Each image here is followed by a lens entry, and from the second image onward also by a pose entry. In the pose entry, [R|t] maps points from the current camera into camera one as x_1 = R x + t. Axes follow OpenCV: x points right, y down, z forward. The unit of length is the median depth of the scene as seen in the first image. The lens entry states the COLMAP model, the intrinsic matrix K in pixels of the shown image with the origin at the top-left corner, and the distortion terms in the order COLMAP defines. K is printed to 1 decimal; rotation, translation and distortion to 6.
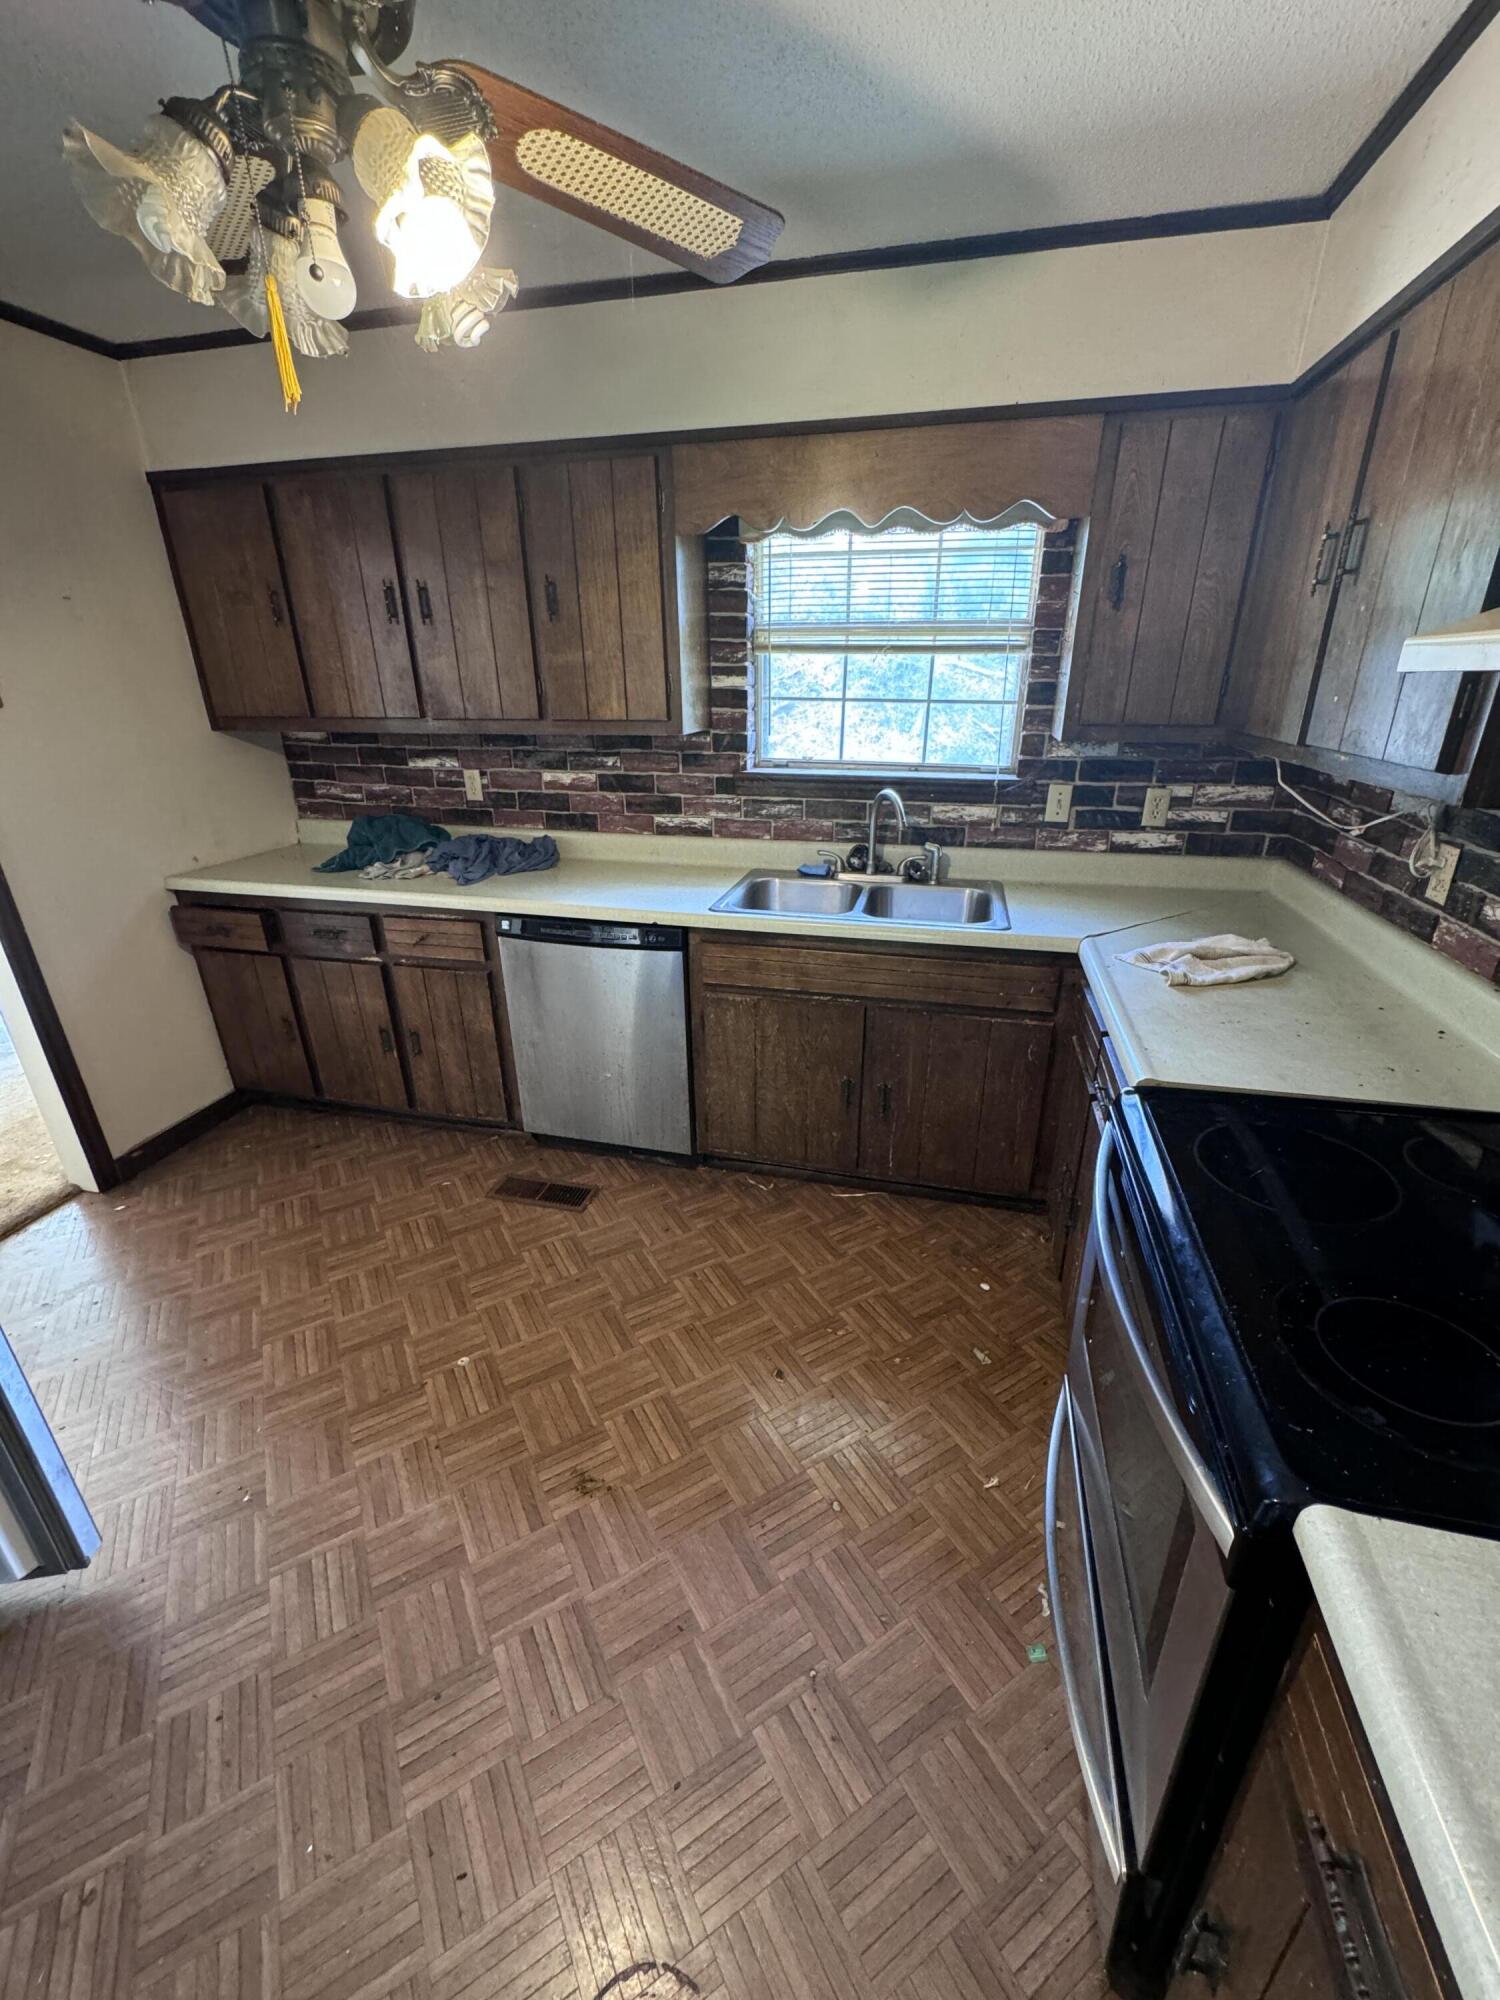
lens RADIAL K [[800.3, 0, 752.7], [0, 800.3, 1000.3], [0, 0, 1]] dist [0.003933, 0.000308]
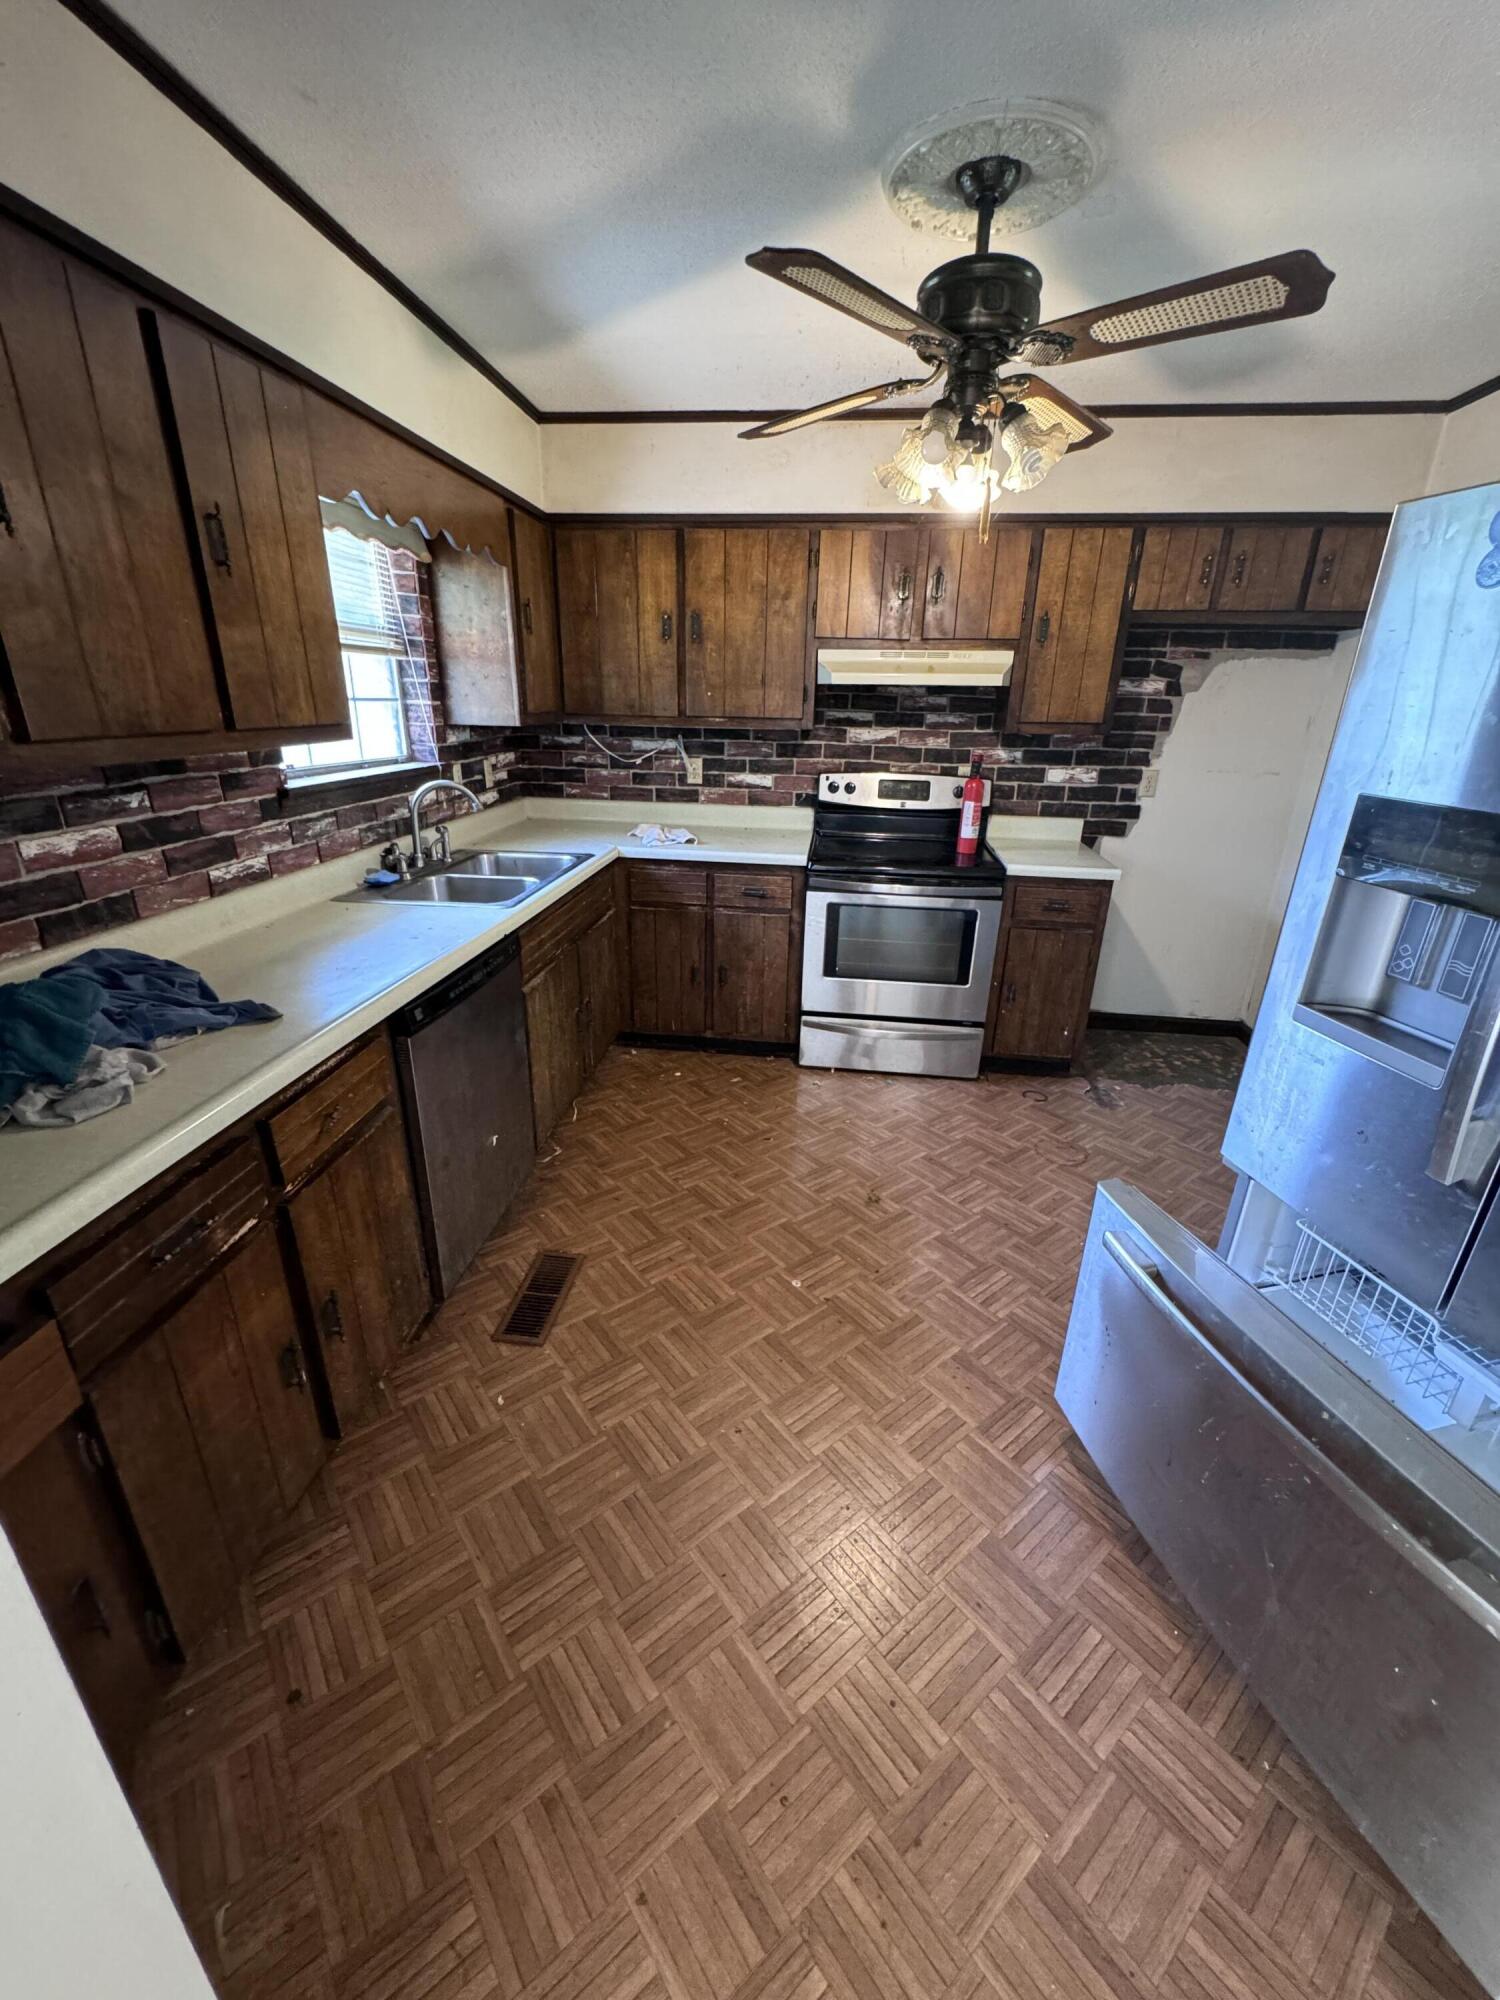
lens RADIAL K [[800.3, 0, 748.5], [0, 800.3, 1002.5], [0, 0, 1]] dist [0.003933, 0.000308]
pose [[-0.129926, -0.355120, 0.925748, -0.893275], [0.360386, 0.852893, 0.377752, -0.237679], [-0.923711, 0.382706, 0.017168, 0.637326]]
